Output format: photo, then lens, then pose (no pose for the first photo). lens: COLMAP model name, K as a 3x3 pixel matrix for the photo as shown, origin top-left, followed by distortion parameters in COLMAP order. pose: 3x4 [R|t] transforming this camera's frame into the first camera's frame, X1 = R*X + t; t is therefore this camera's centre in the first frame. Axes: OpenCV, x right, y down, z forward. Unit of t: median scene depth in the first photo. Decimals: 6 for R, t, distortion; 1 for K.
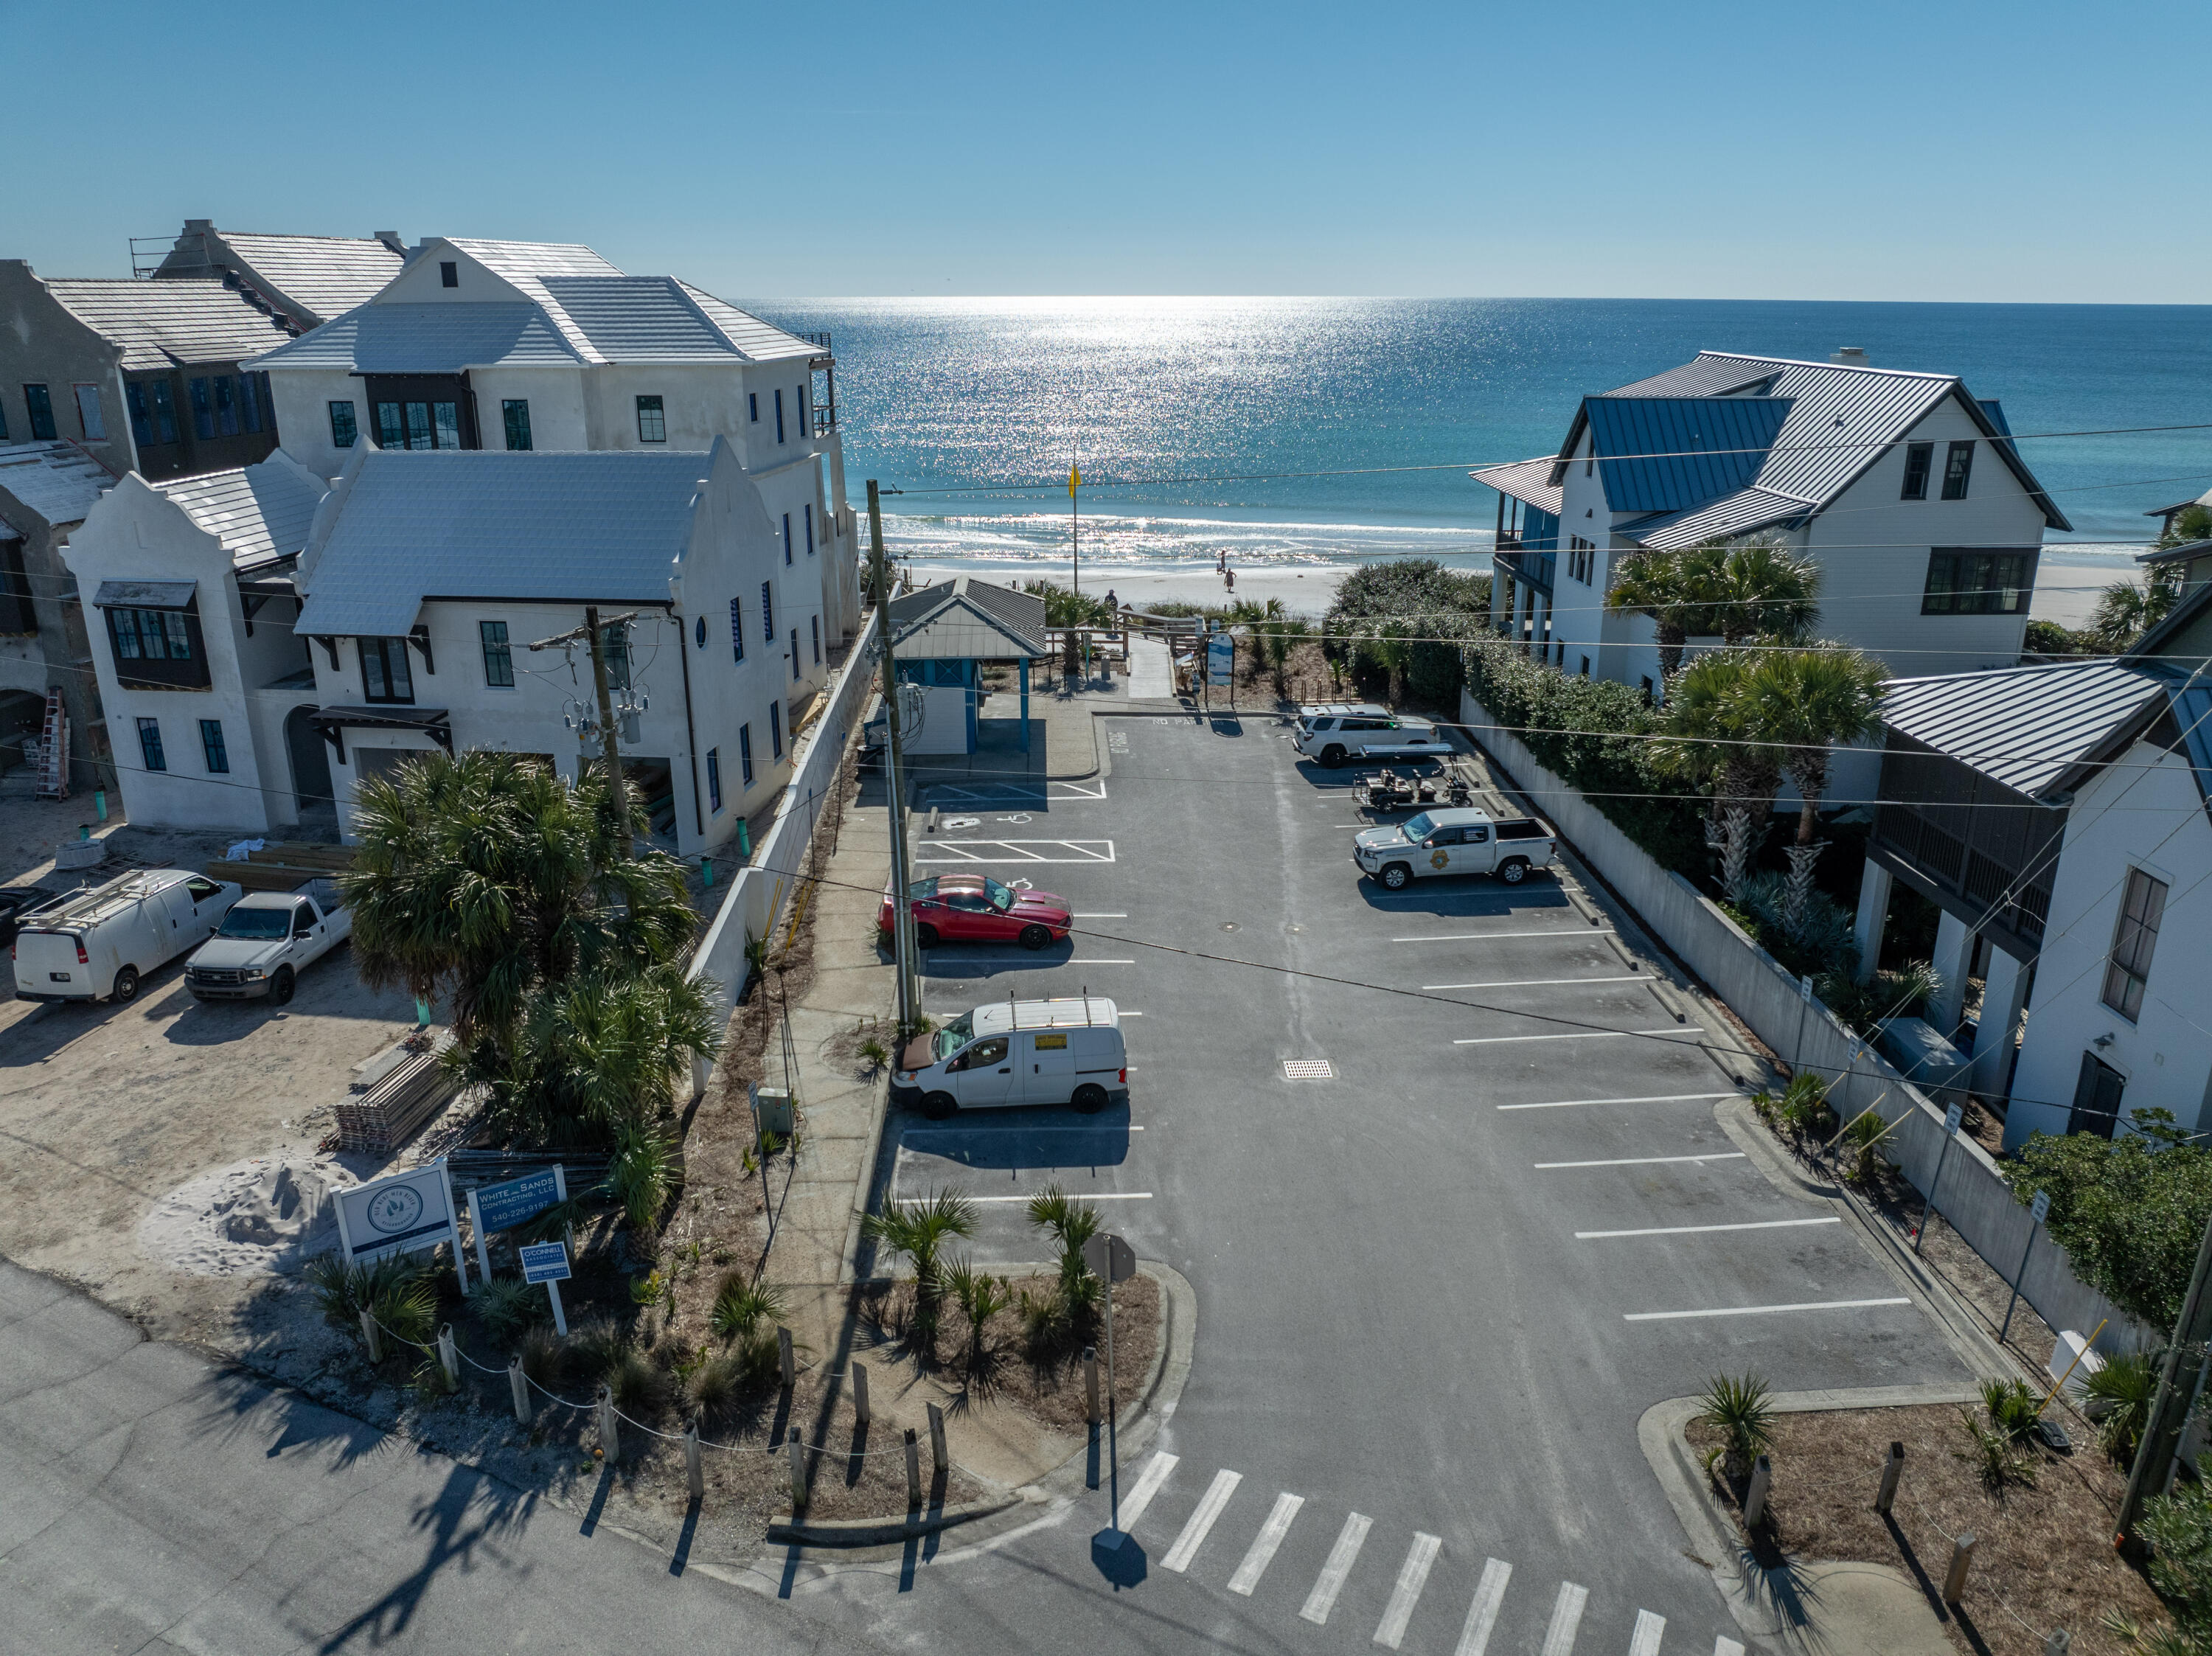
lens RADIAL K [[1568.8, 0, 1106.0], [0, 1568.8, 828.0], [0, 0, 1]] dist [-0.067287, 0.038918]
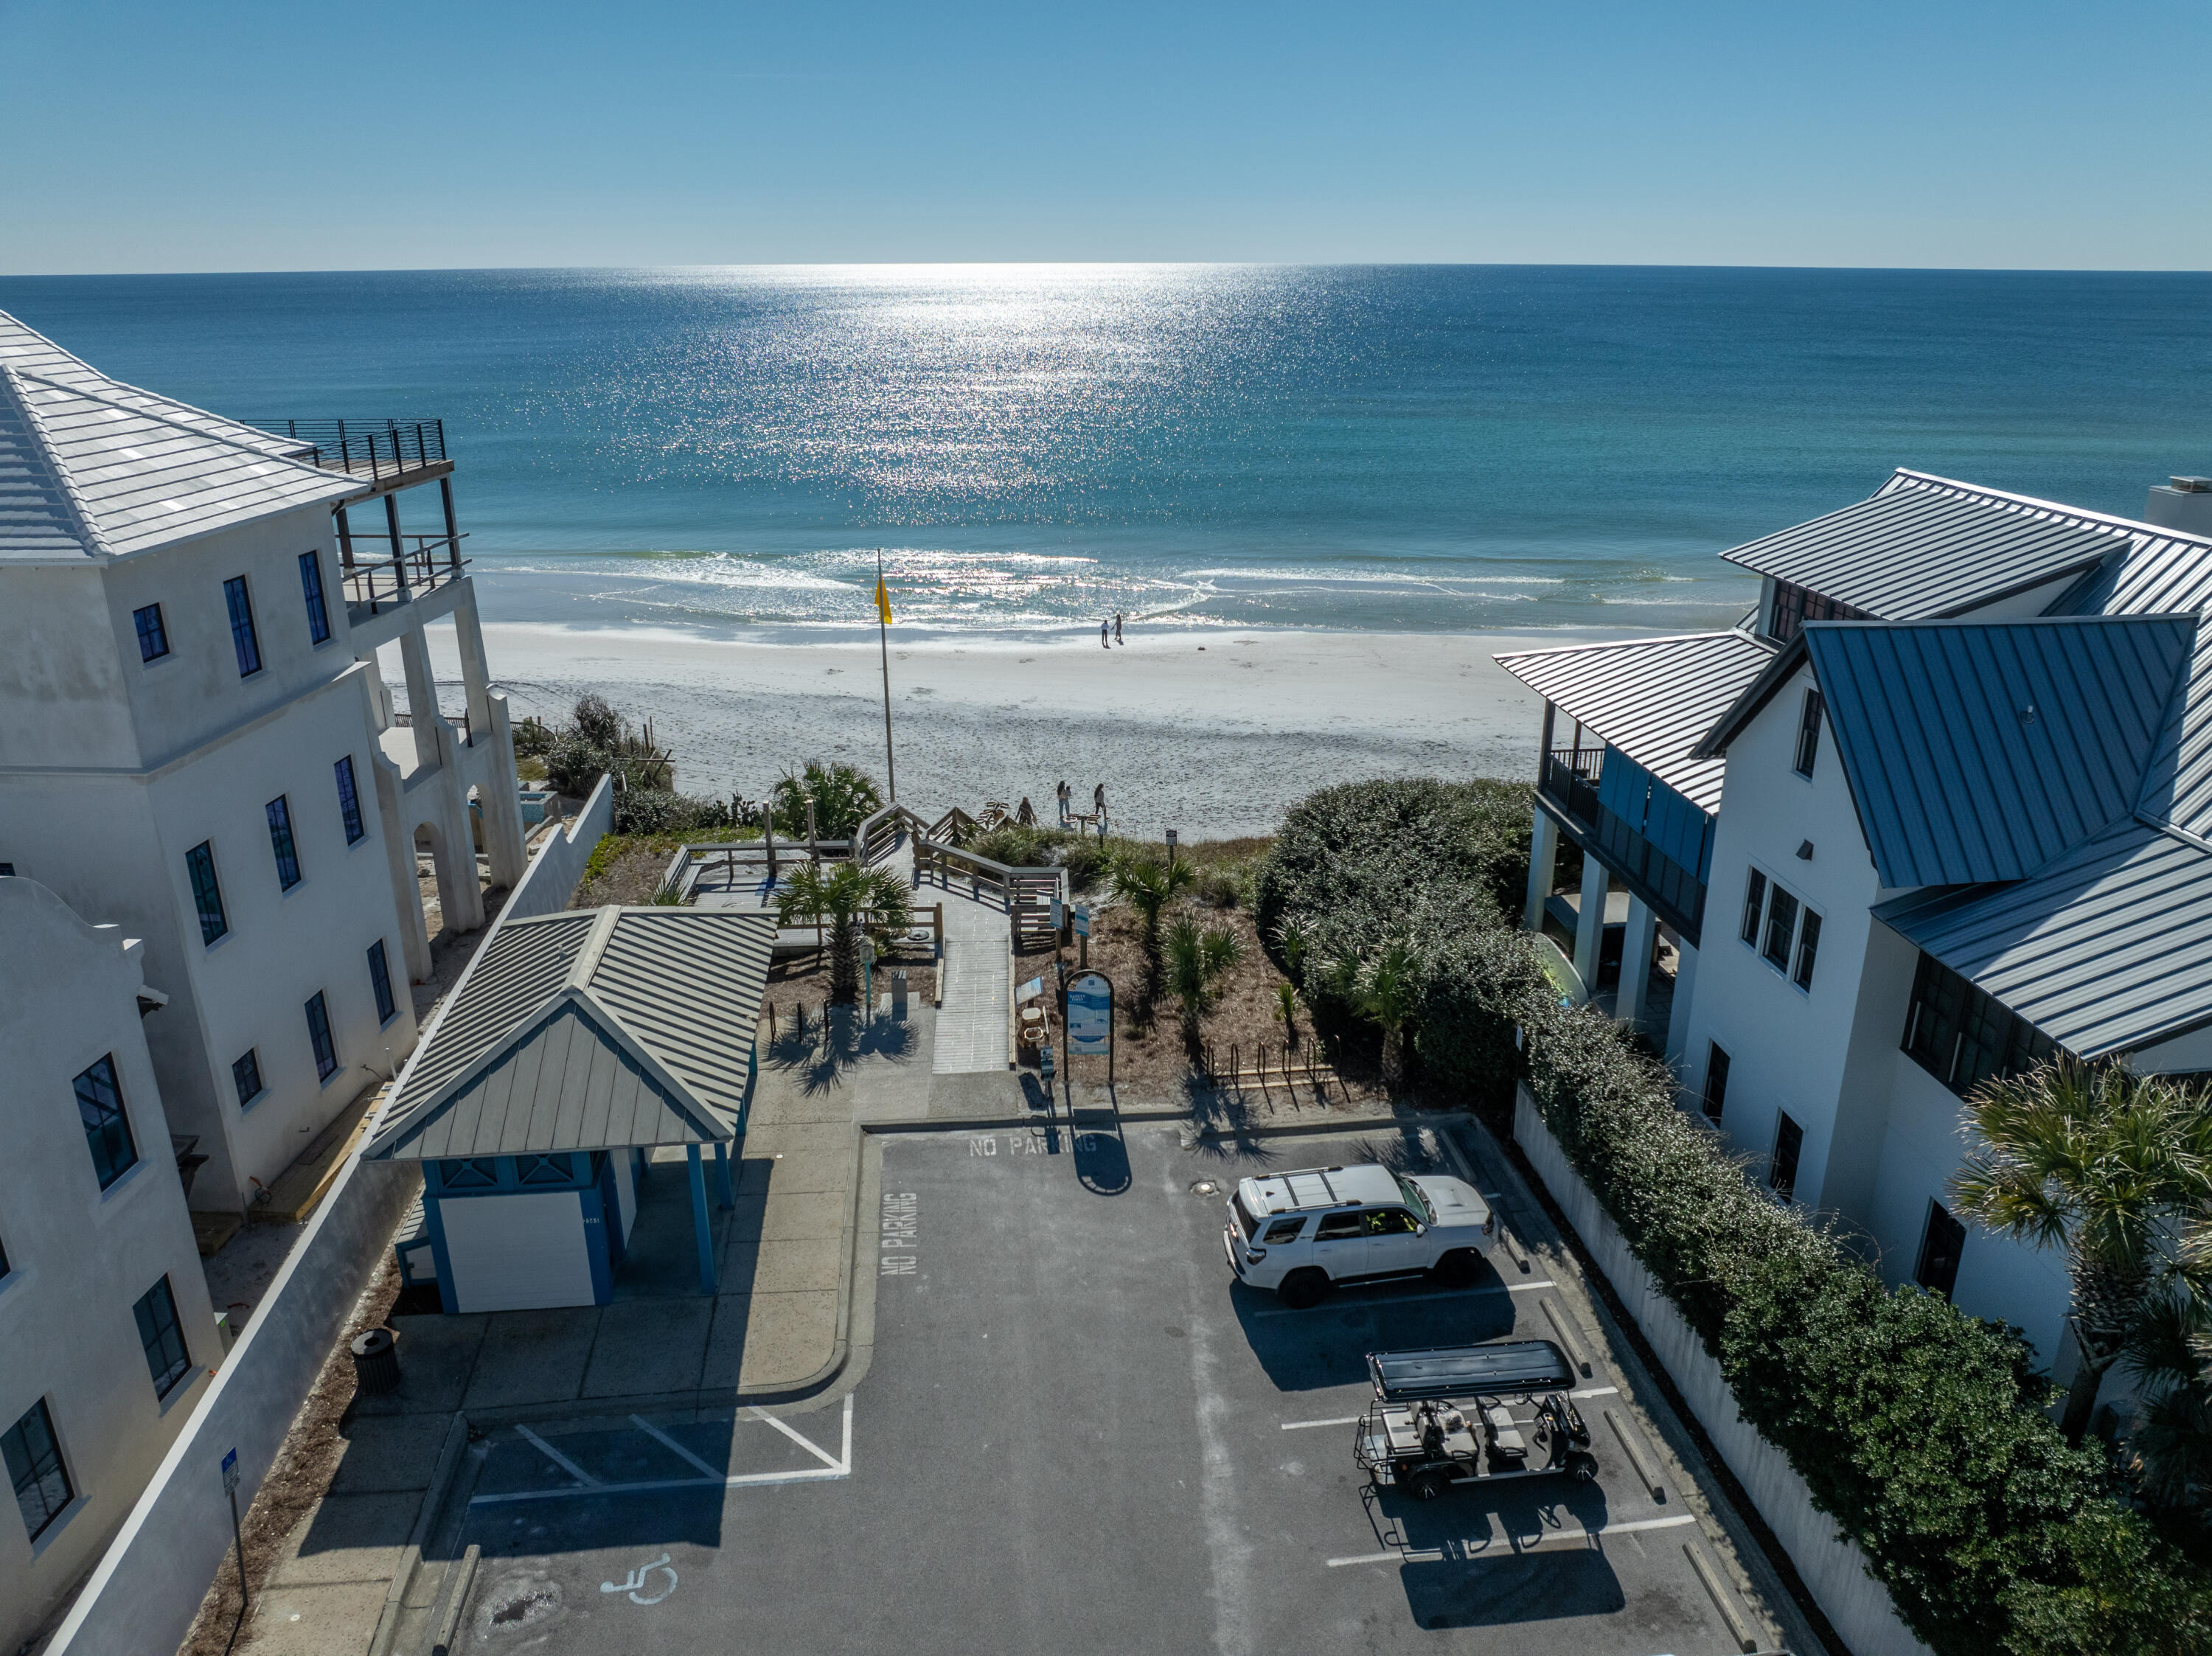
lens RADIAL K [[1544.9, 0, 1094.6], [0, 1544.9, 795.1], [0, 0, 1]] dist [-0.068272, 0.004291]
pose [[0.998078, -0.017416, 0.059466, 0.044368], [0.017094, 0.999836, 0.005916, -0.198808], [-0.059560, -0.004888, 0.998213, 0.457173]]
